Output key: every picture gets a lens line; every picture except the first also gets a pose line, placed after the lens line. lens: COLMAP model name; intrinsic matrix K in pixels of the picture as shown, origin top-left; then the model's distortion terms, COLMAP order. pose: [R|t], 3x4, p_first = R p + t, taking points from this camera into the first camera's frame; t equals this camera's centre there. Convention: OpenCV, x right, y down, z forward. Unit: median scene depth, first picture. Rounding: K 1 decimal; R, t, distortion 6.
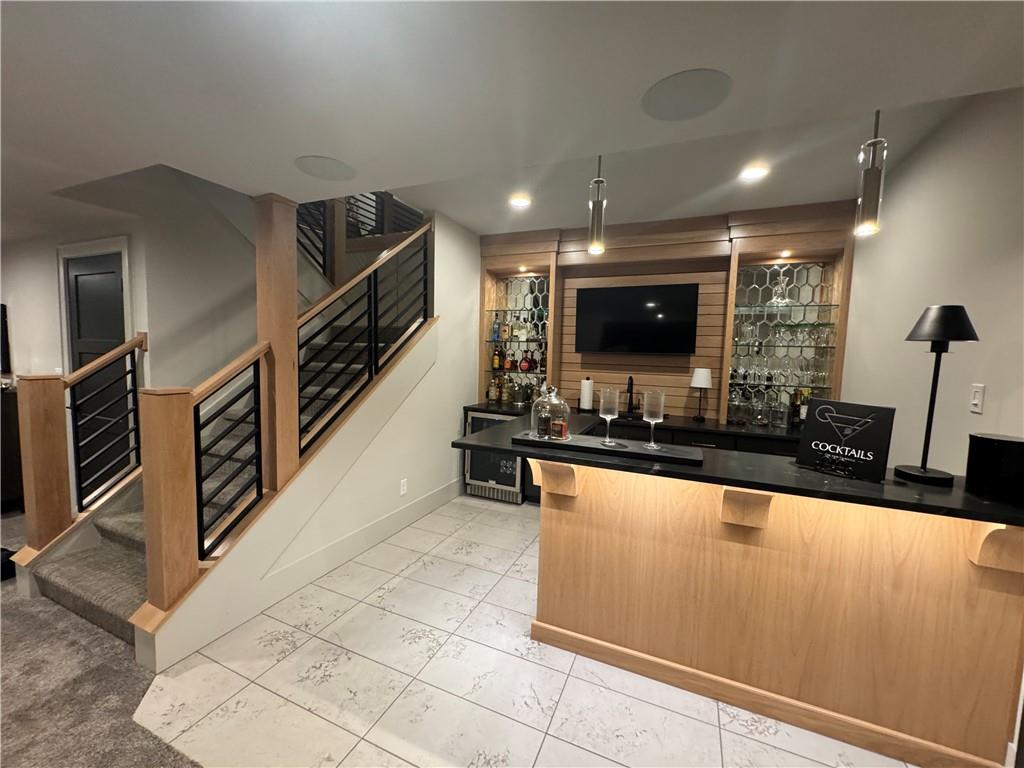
lens RADIAL K [[408.6, 0, 509.6], [0, 408.6, 383.2], [0, 0, 1]] dist [-0.002112, -0.000052]
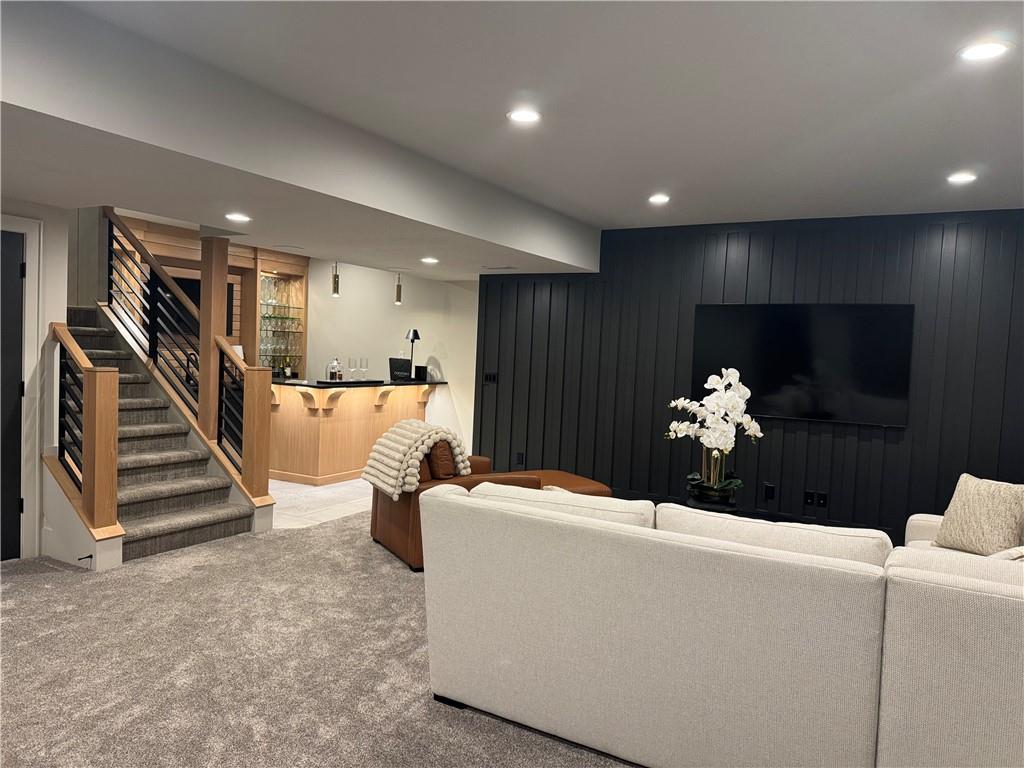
lens RADIAL K [[720.4, 0, 516.9], [0, 720.4, 388.0], [0, 0, 1]] dist [0.180870, -0.000068]
pose [[0.104094, -0.074851, 0.991747, -2.023923], [0.033023, 0.996874, 0.071771, -0.041789], [-0.994019, 0.025279, 0.106240, -0.215525]]
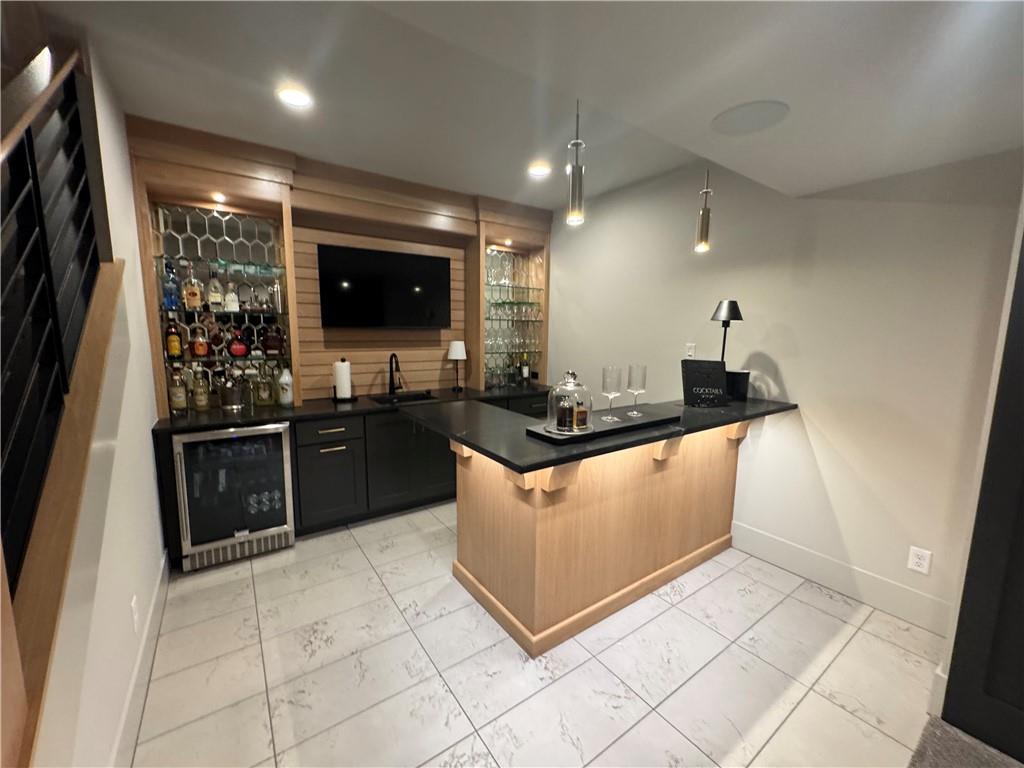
lens RADIAL K [[408.6, 0, 509.6], [0, 408.6, 383.2], [0, 0, 1]] dist [-0.002112, -0.000052]
pose [[0.518789, -0.132720, 0.844538, -0.385891], [0.070085, 0.991153, 0.112708, -0.040379], [-0.852025, 0.000717, 0.523501, 0.351614]]
